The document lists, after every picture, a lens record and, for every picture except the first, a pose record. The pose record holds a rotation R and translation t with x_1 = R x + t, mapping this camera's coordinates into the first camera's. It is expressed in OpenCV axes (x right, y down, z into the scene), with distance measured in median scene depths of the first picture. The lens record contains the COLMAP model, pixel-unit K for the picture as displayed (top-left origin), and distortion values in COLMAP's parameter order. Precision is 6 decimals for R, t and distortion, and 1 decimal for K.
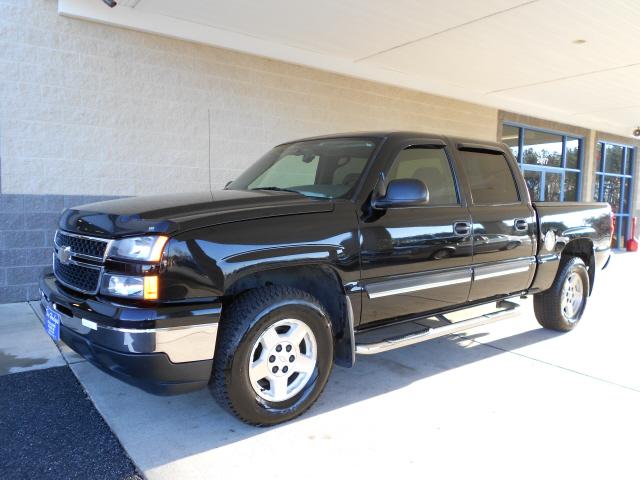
lens RADIAL K [[475.6, 0, 332.7], [0, 475.6, 251.9], [0, 0, 1]] dist [-0.030330, -0.012308]
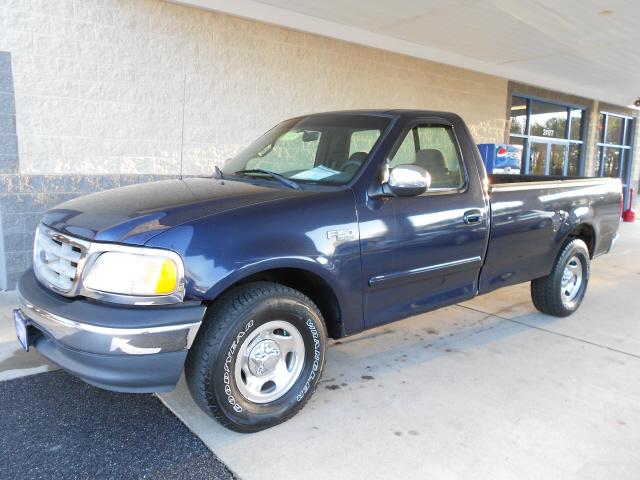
lens RADIAL K [[475.6, 0, 325.3], [0, 475.6, 247.6], [0, 0, 1]] dist [-0.030330, -0.012308]
pose [[0.999608, -0.009983, 0.026140, -0.100412], [0.008513, 0.998408, 0.055755, -0.021165], [-0.026655, -0.055511, 0.998102, 0.022524]]
